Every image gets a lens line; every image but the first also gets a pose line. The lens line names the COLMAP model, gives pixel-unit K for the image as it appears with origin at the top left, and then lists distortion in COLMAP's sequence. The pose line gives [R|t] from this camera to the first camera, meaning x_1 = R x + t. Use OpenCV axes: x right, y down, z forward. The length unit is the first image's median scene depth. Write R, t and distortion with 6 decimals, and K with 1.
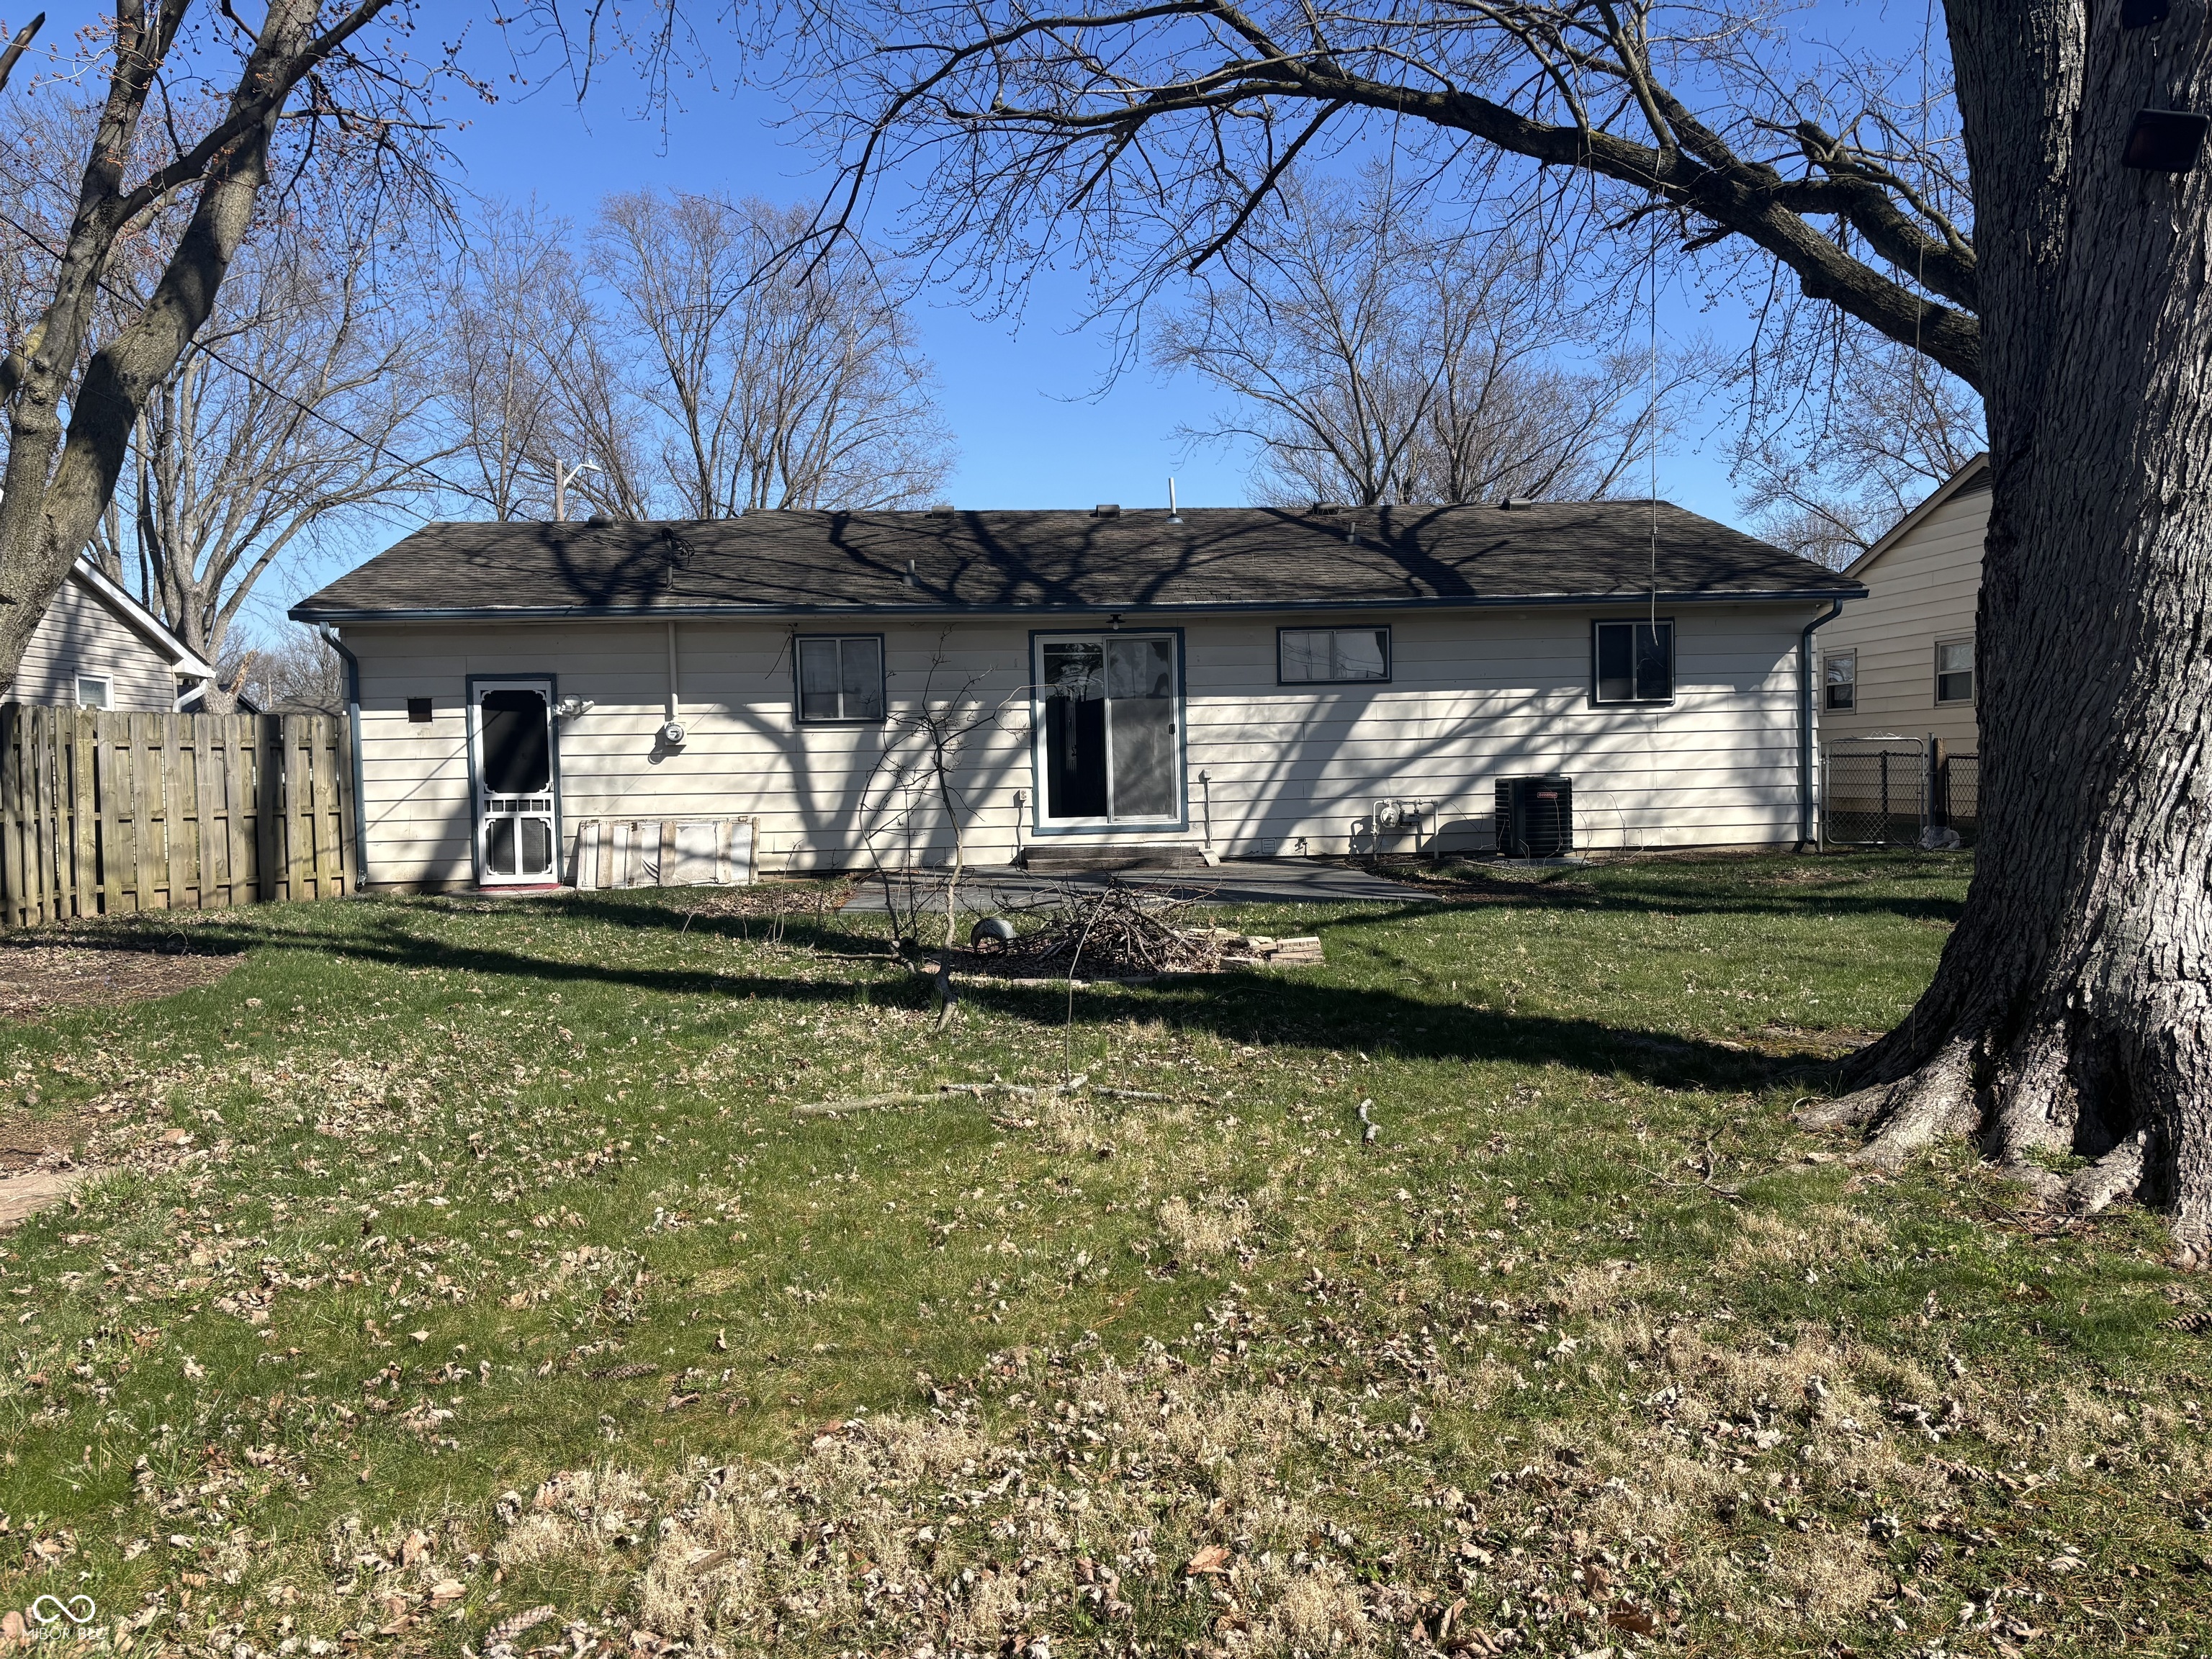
lens RADIAL K [[1662.5, 0, 1114.9], [0, 1662.5, 891.4], [0, 0, 1]] dist [0.045783, -0.042179]
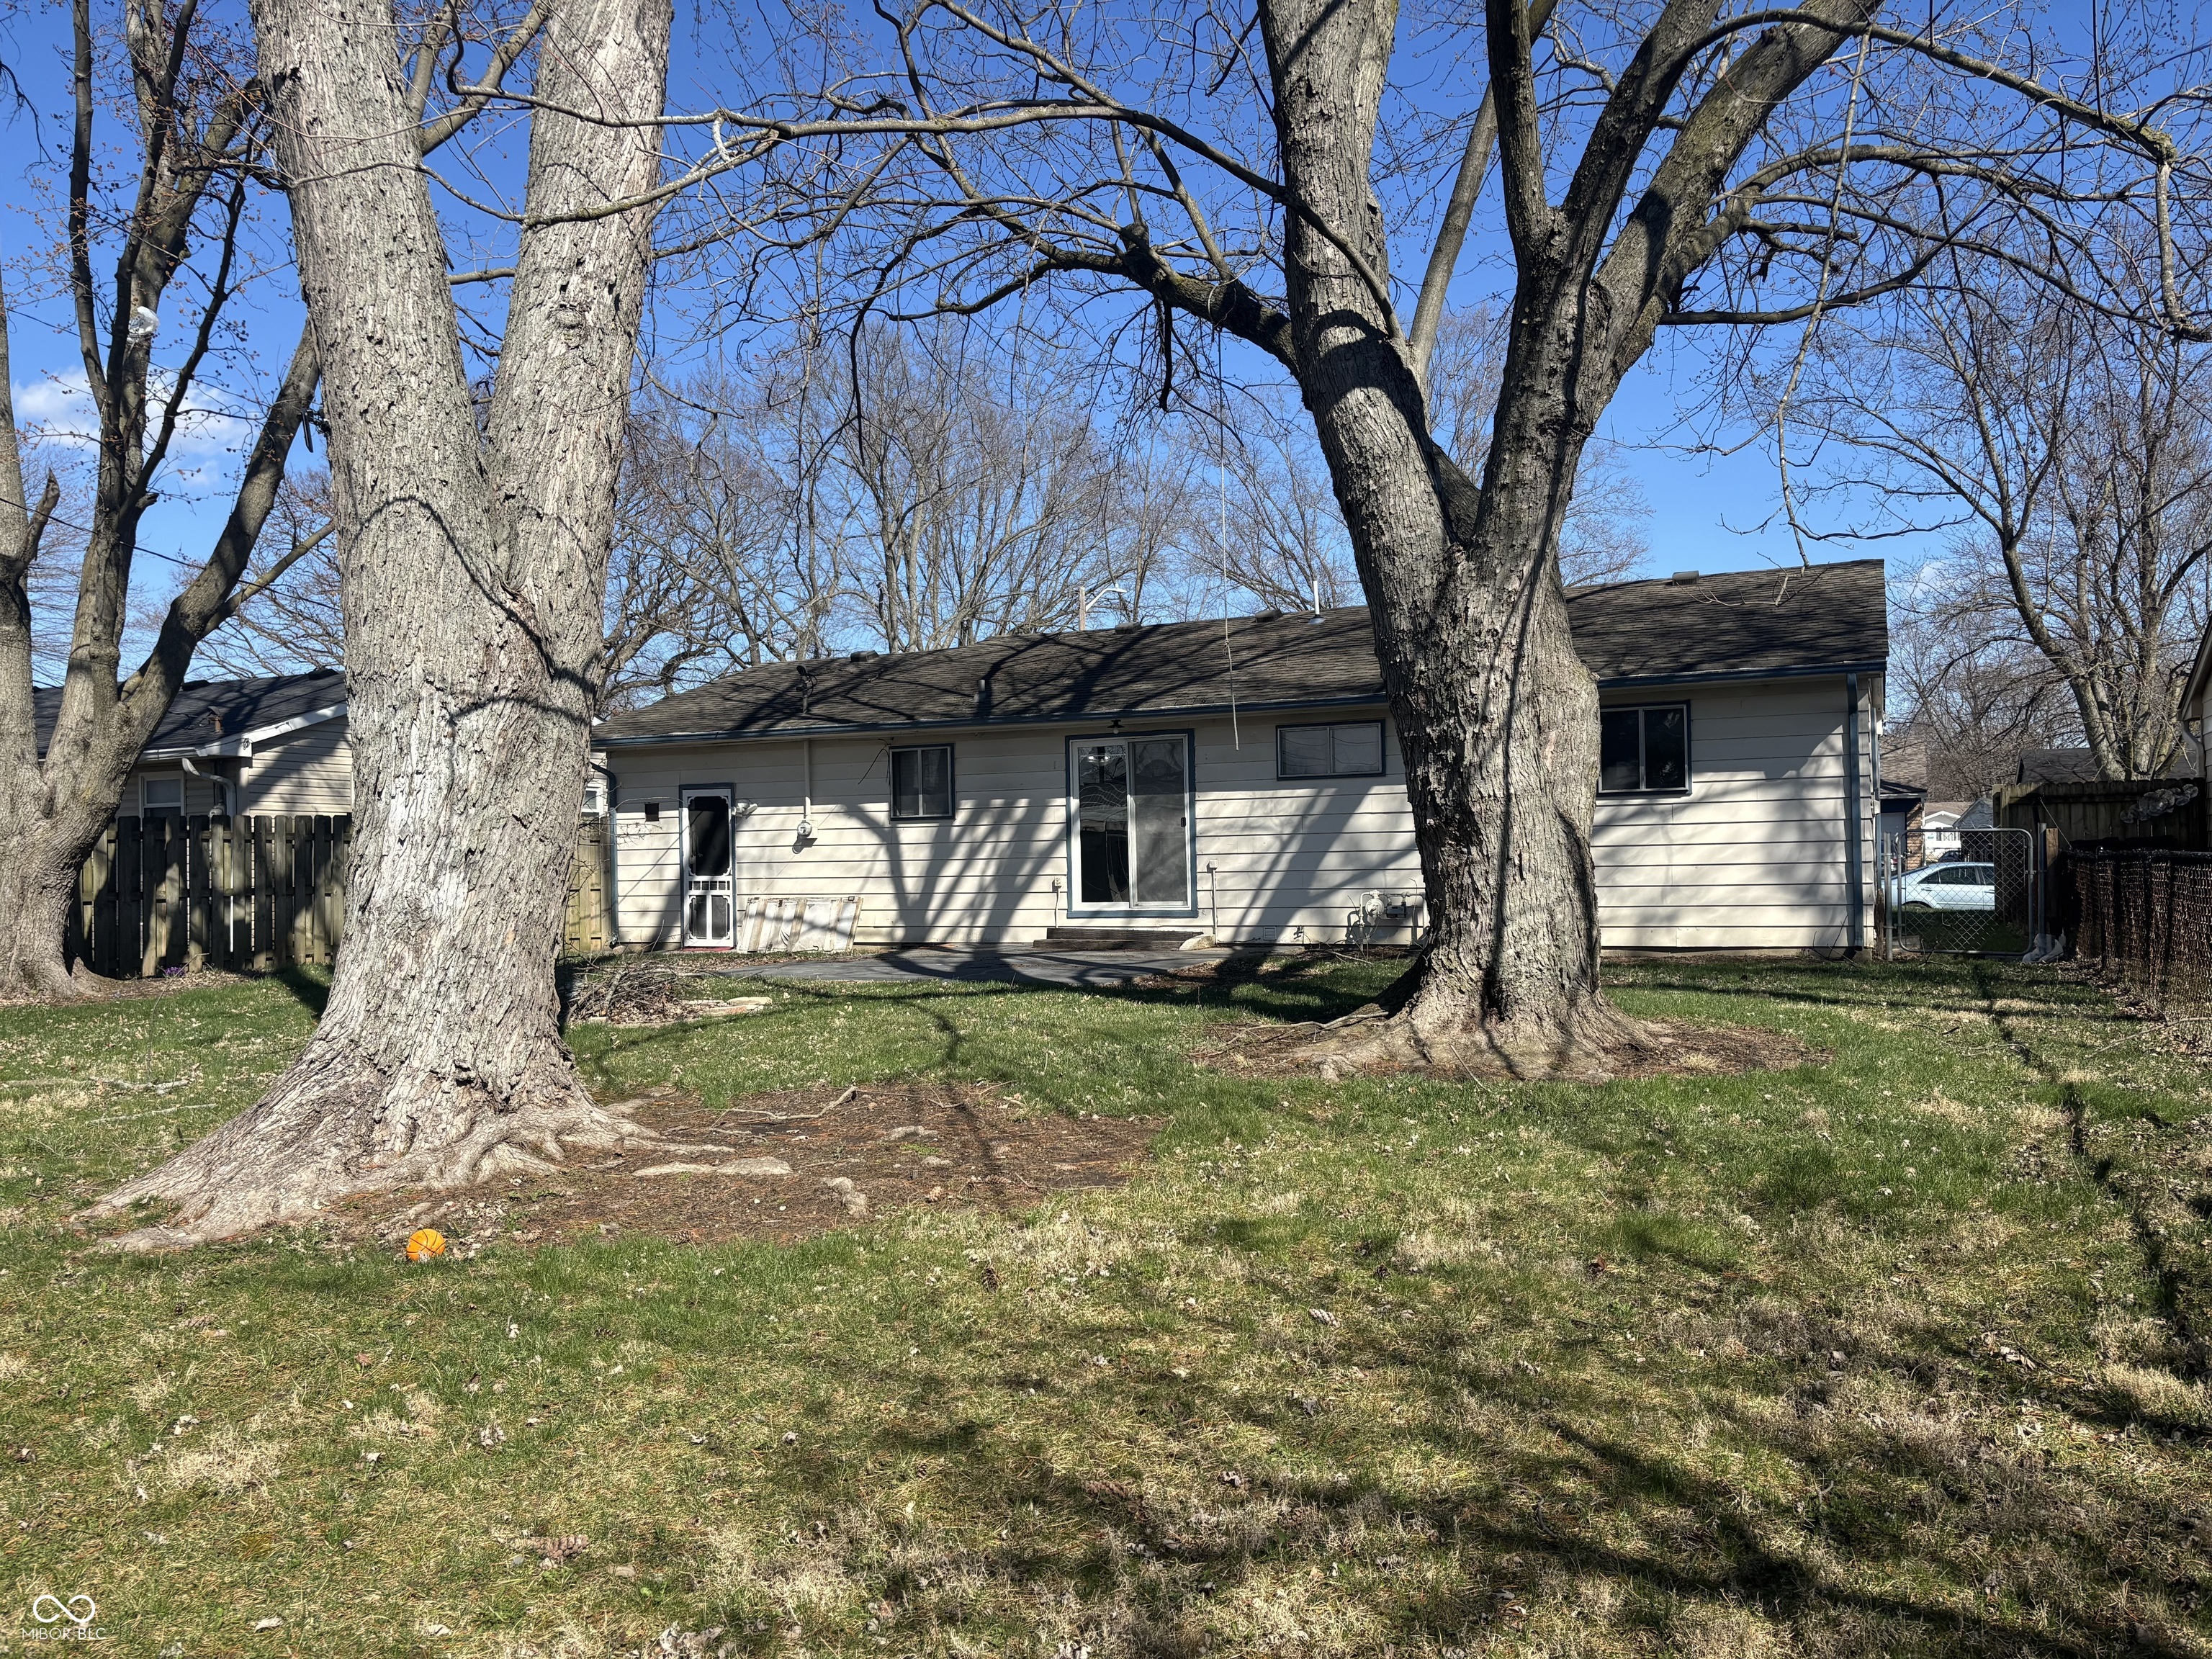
lens RADIAL K [[1662.5, 0, 1067.5], [0, 1662.5, 777.9], [0, 0, 1]] dist [0.045783, -0.042179]
pose [[0.857716, -0.018551, -0.513789, 0.529743], [-0.038306, 0.994265, -0.099847, -0.015343], [0.512695, 0.105321, 0.852087, 0.035616]]
